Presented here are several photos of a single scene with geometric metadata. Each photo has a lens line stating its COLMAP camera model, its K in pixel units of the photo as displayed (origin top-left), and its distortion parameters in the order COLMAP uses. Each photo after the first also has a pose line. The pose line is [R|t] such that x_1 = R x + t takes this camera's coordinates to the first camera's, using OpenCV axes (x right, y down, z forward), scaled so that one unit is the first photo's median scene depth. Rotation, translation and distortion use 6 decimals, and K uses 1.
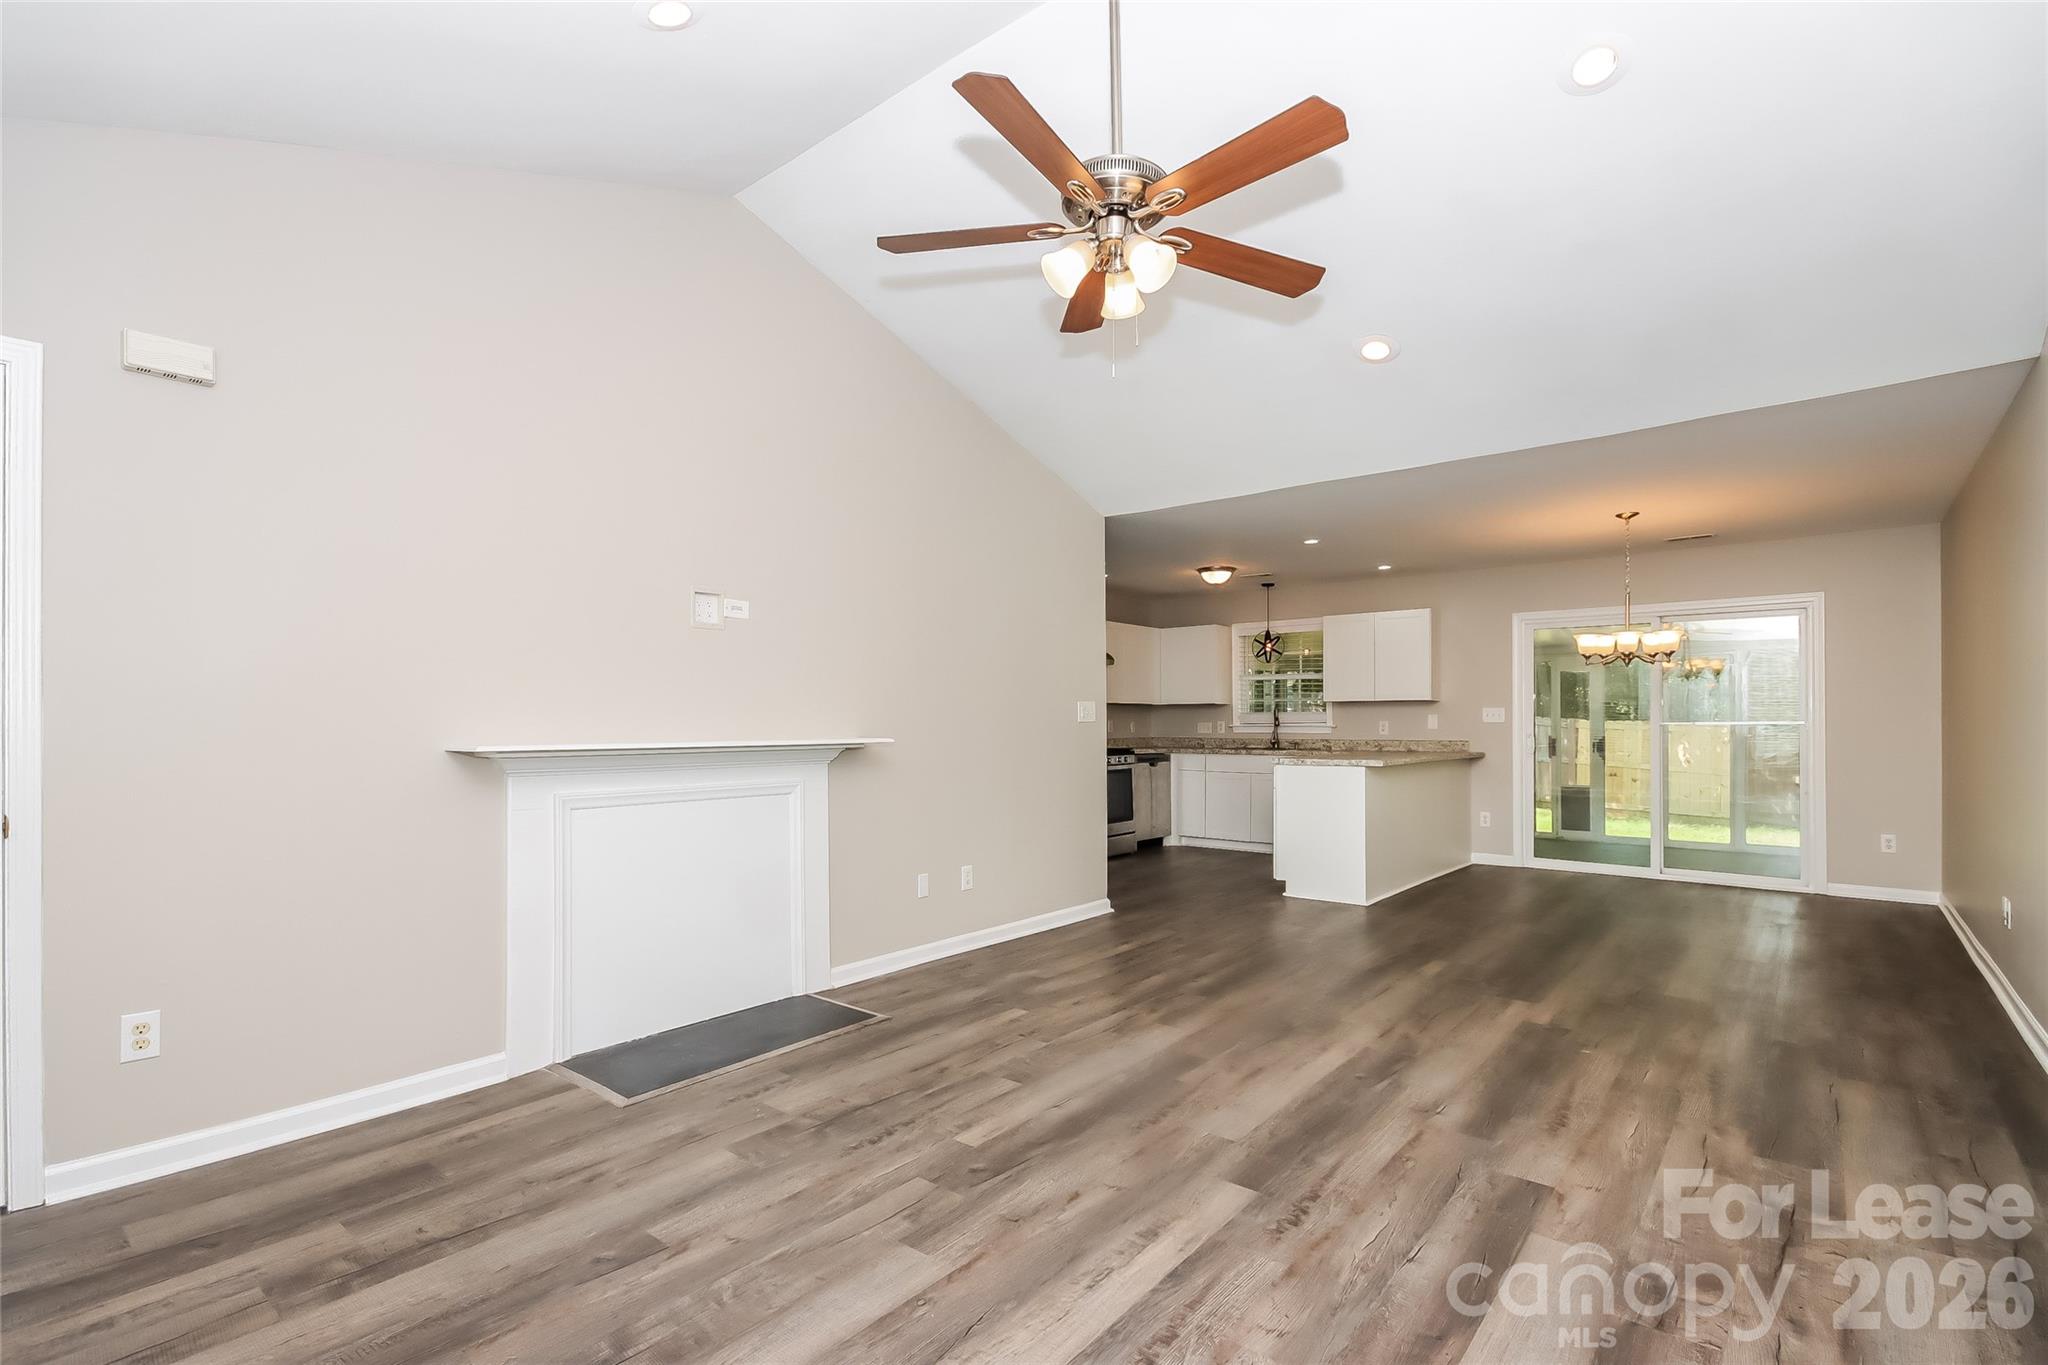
lens RADIAL K [[947.2, 0, 1018.9], [0, 947.2, 732.4], [0, 0, 1]] dist [0.012437, -0.000017]
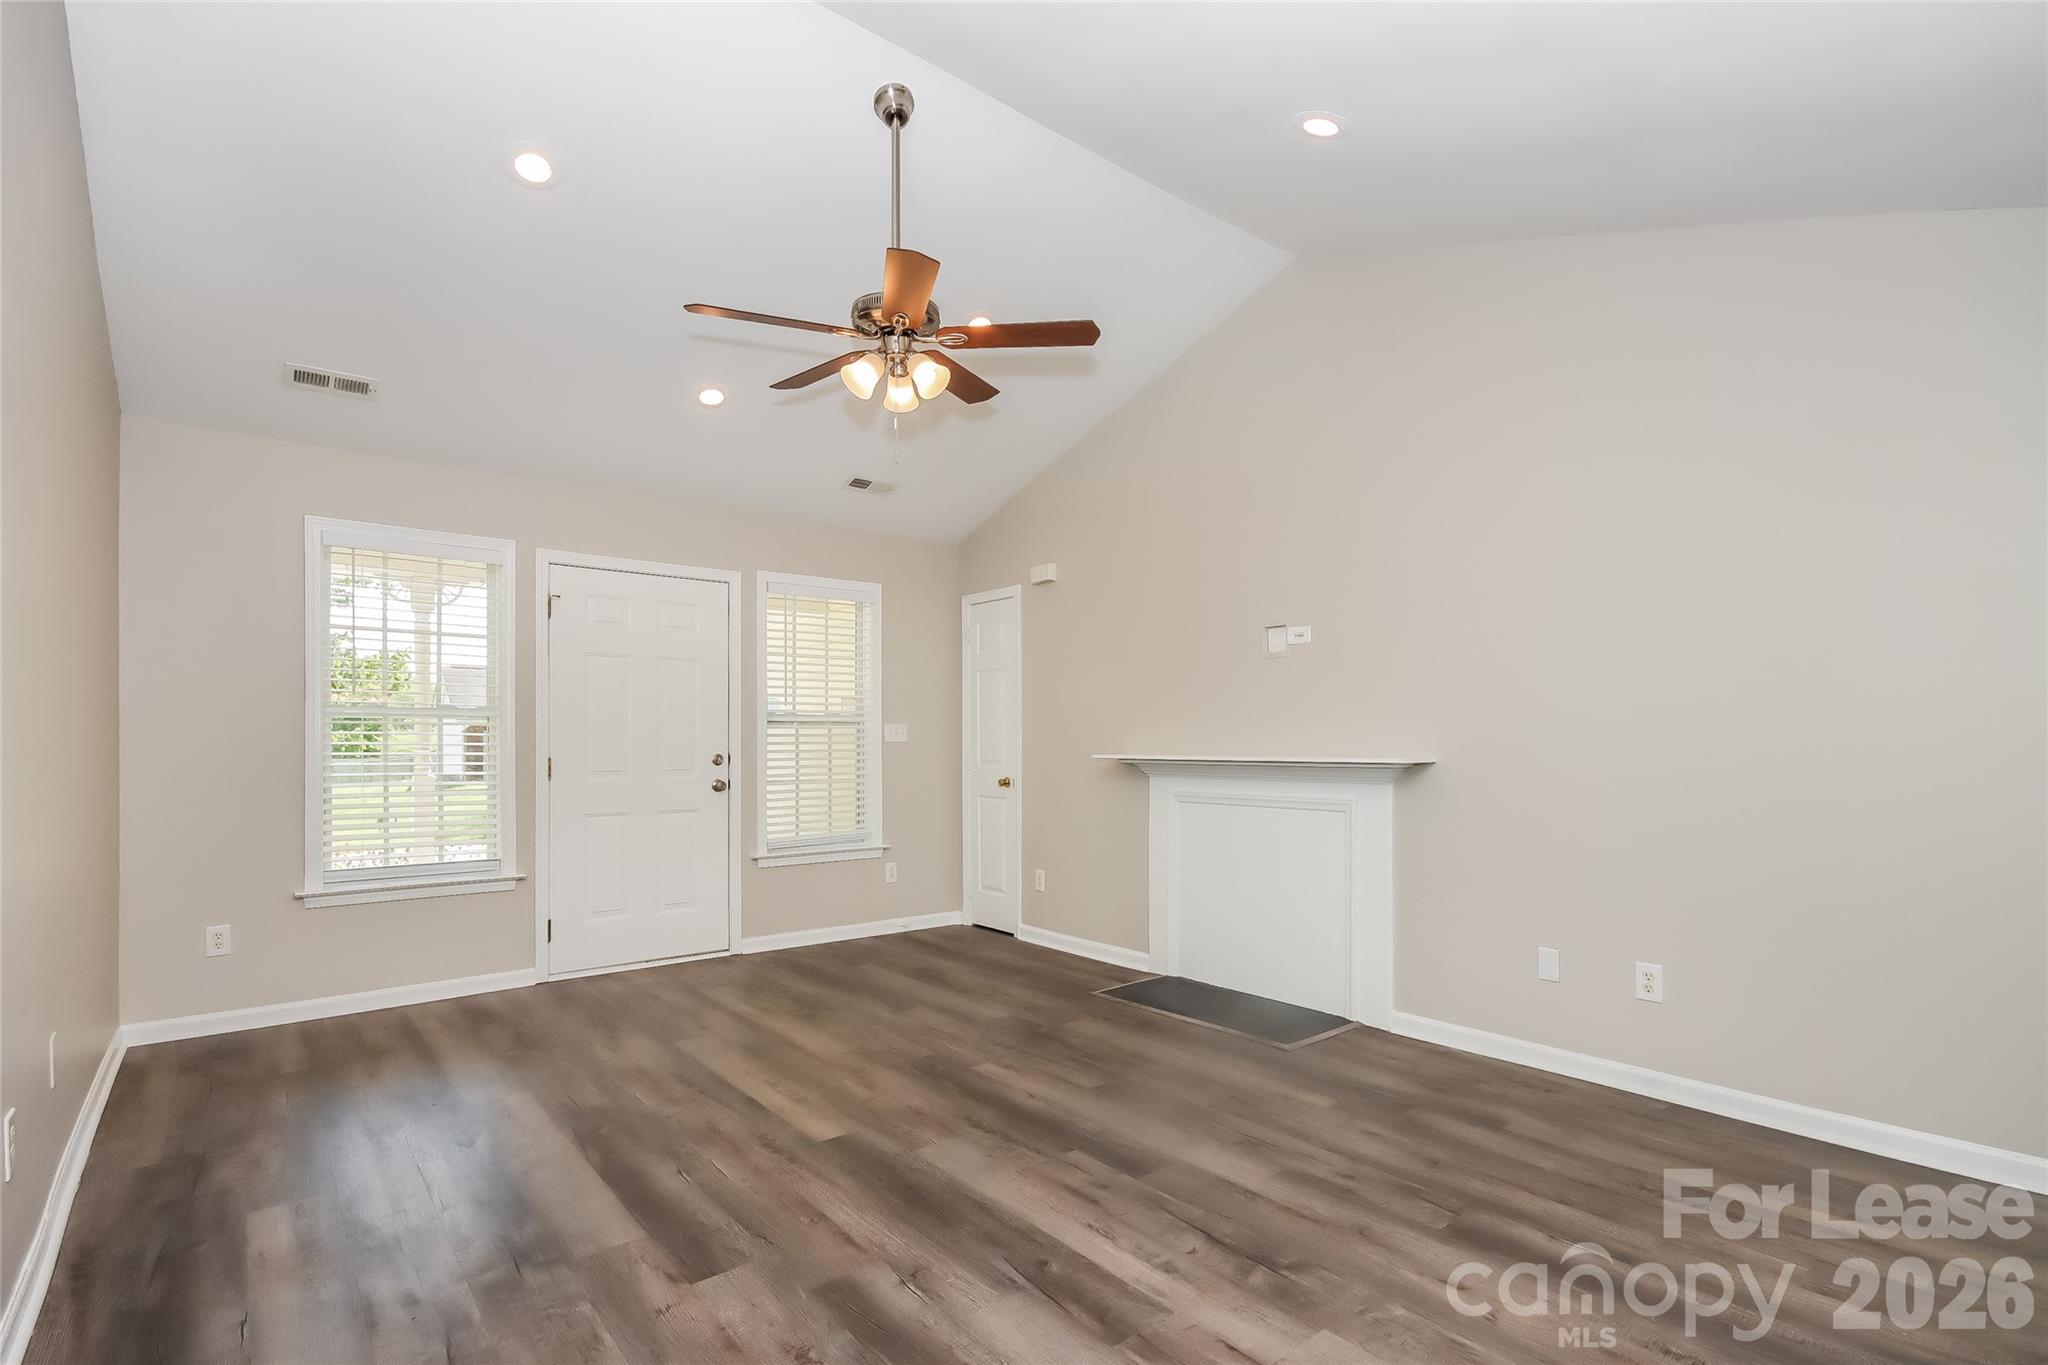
lens RADIAL K [[947.2, 0, 1018.9], [0, 947.2, 732.4], [0, 0, 1]] dist [0.012437, -0.000017]
pose [[-0.193121, -0.006930, -0.981150, 1.060173], [-0.002452, 0.999975, -0.006580, -0.014076], [0.981172, 0.001135, -0.193134, 1.141351]]
